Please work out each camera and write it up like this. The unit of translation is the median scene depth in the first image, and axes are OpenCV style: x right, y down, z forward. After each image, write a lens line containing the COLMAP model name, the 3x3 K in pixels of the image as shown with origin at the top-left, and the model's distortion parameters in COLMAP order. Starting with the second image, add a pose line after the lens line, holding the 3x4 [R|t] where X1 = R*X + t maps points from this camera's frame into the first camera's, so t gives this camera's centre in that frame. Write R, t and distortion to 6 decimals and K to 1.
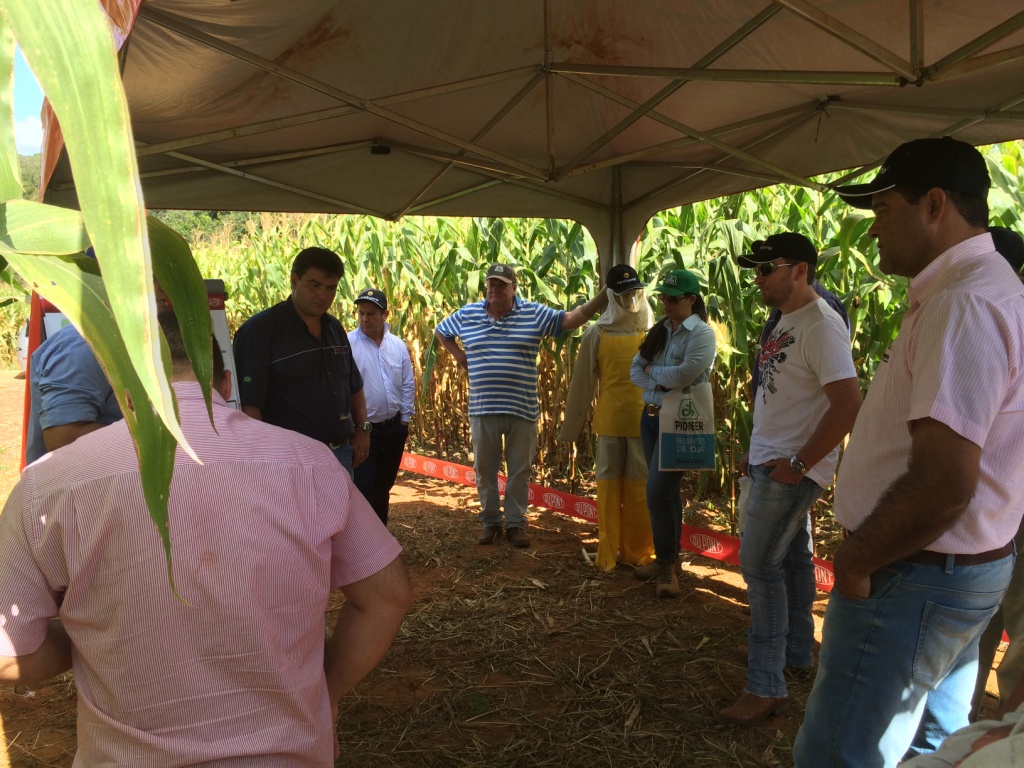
lens RADIAL K [[911.3, 0, 545.7], [0, 911.3, 385.3], [0, 0, 1]] dist [0.043157, -0.004274]
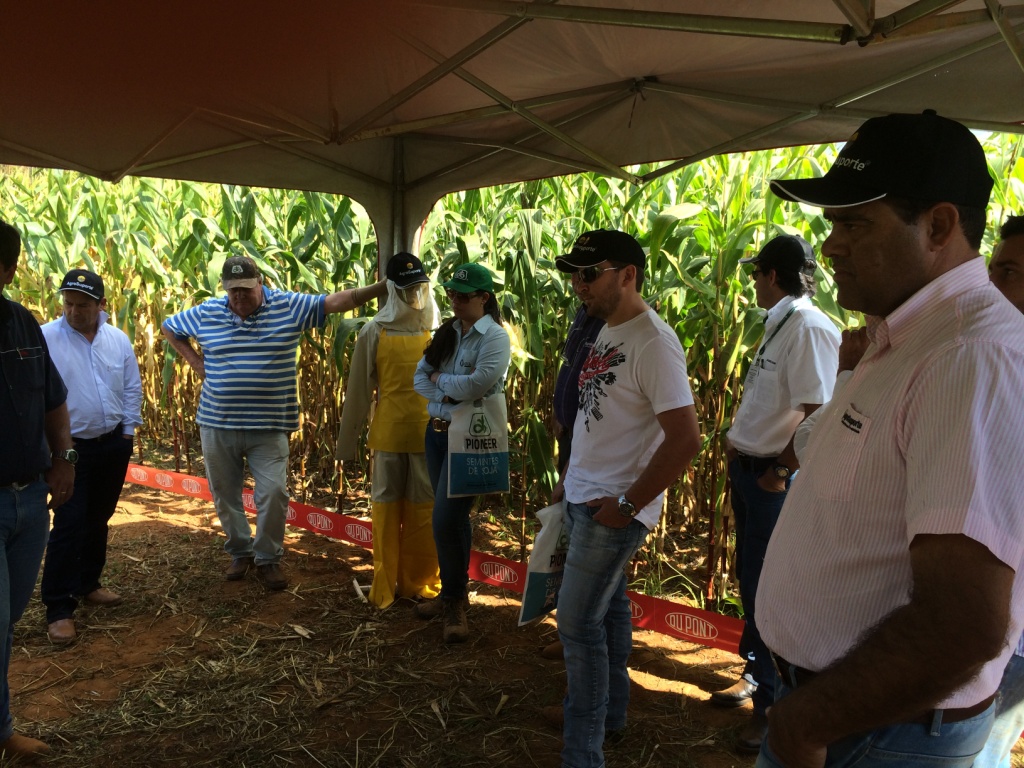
lens RADIAL K [[879.4, 0, 516.1], [0, 879.4, 400.6], [0, 0, 1]] dist [0.095587, -0.126430]
pose [[0.970063, 0.010221, 0.242639, -0.016463], [-0.020146, 0.999057, 0.038459, -0.028208], [-0.242017, -0.042196, 0.969354, 0.164092]]
